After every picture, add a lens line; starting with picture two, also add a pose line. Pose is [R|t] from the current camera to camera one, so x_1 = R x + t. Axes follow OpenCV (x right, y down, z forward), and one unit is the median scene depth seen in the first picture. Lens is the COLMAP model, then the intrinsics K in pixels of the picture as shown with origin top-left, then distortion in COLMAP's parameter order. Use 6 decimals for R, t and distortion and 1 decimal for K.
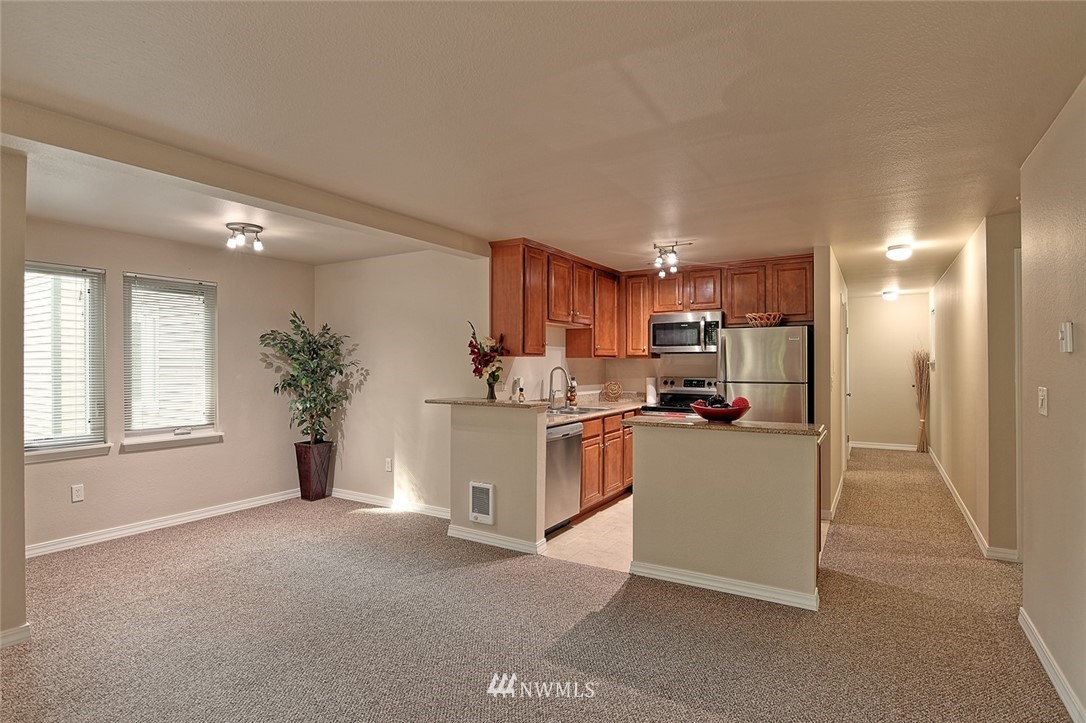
lens RADIAL K [[548.2, 0, 535.6], [0, 548.2, 359.9], [0, 0, 1]] dist [-0.012111, -0.007769]
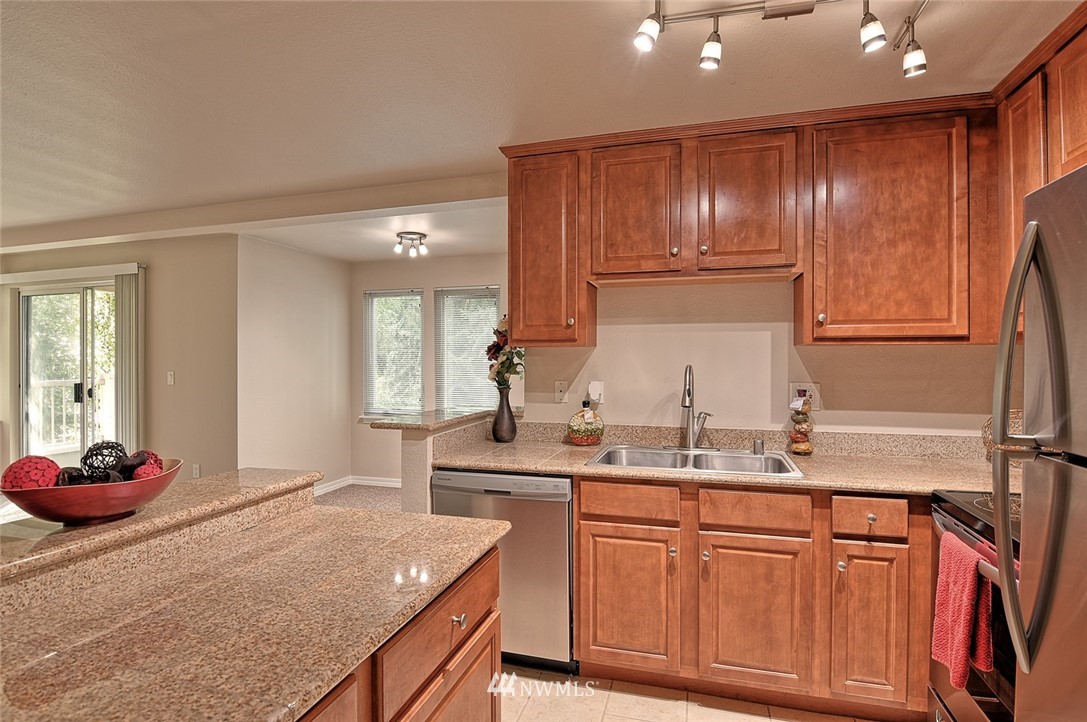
lens RADIAL K [[548.7, 0, 539.7], [0, 548.7, 359.4], [0, 0, 1]] dist [-0.012111, -0.007769]
pose [[0.258862, 0.002579, -0.965911, 0.494639], [0.005591, 0.999976, 0.004168, 0.005159], [0.965898, -0.006479, 0.258842, 0.771650]]
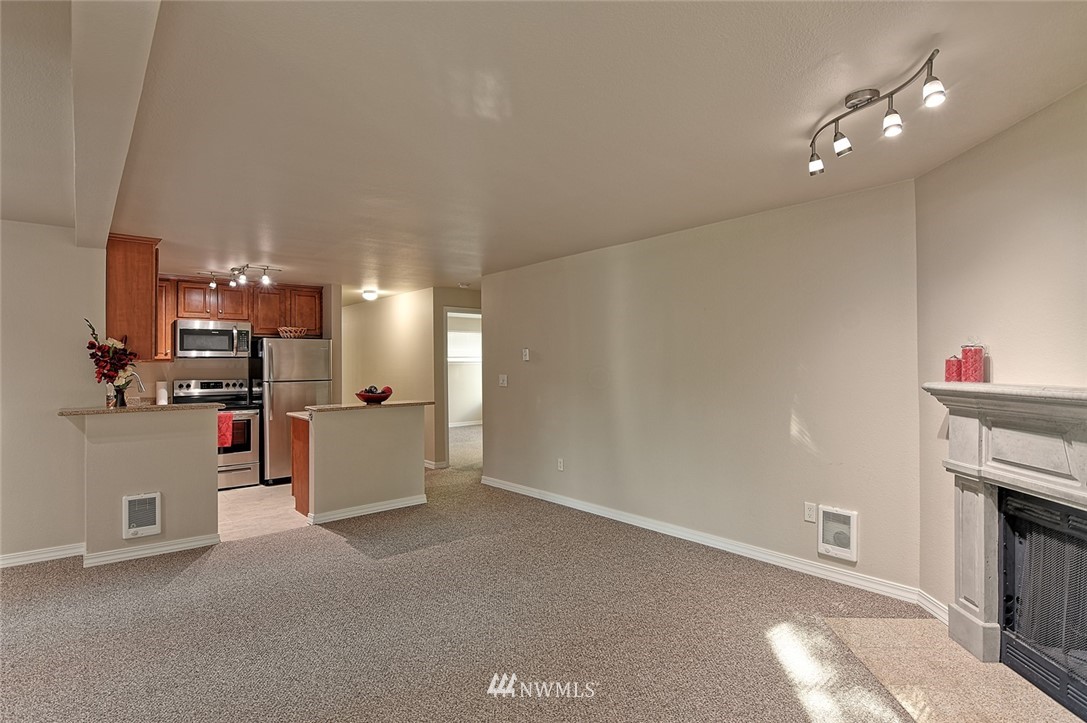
lens RADIAL K [[548.7, 0, 541.7], [0, 548.7, 360.5], [0, 0, 1]] dist [-0.012111, -0.007769]
pose [[0.296602, 0.006823, 0.954977, -0.650944], [0.001053, 0.999972, -0.007472, 0.002562], [-0.955001, 0.003222, 0.296586, 0.055872]]
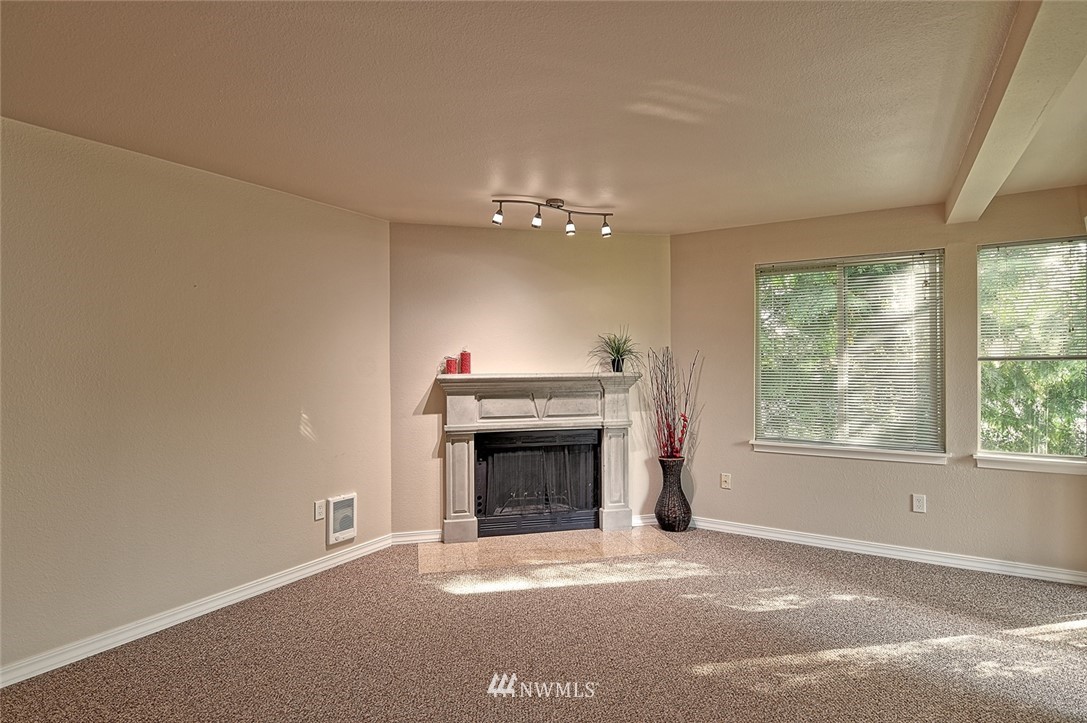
lens RADIAL K [[548.7, 0, 540.1], [0, 548.7, 357.0], [0, 0, 1]] dist [-0.012111, -0.007769]
pose [[-0.999976, 0.006600, 0.002065, -0.168827], [0.006579, 0.999928, -0.010032, 0.003655], [-0.002131, -0.010018, -0.999948, 0.639584]]
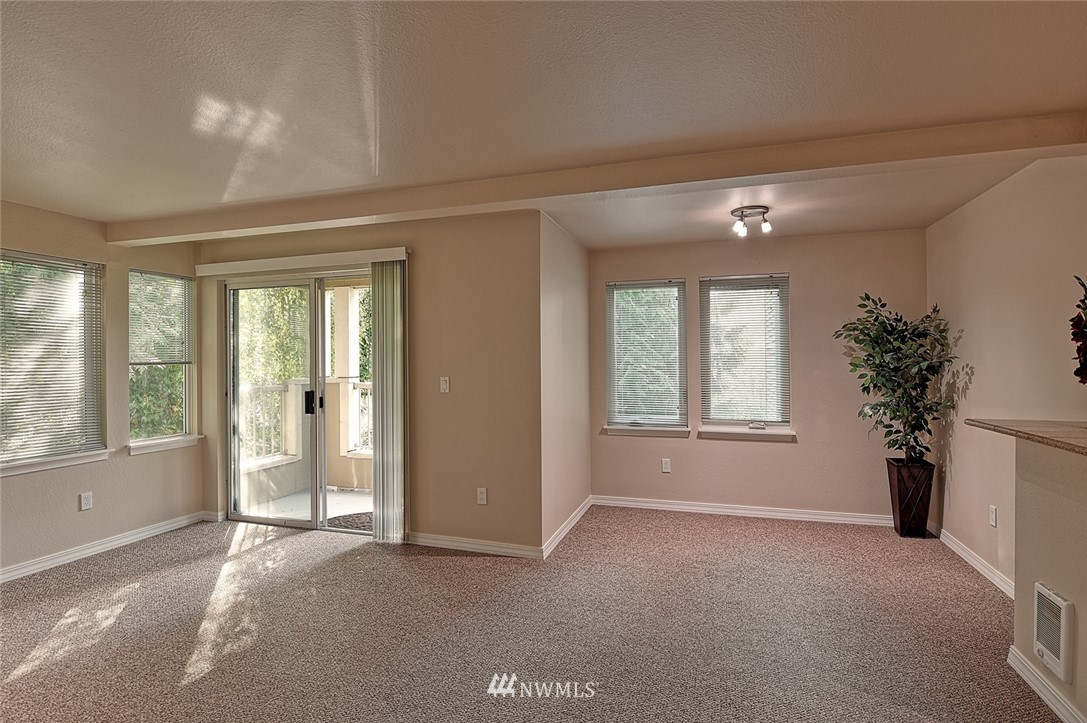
lens RADIAL K [[548.7, 0, 539.9], [0, 548.7, 359.3], [0, 0, 1]] dist [-0.012111, -0.007769]
pose [[0.238979, -0.000918, -0.971024, 0.225289], [0.011578, 0.999931, 0.001904, 0.001407], [0.970956, -0.011697, 0.238973, 0.346828]]
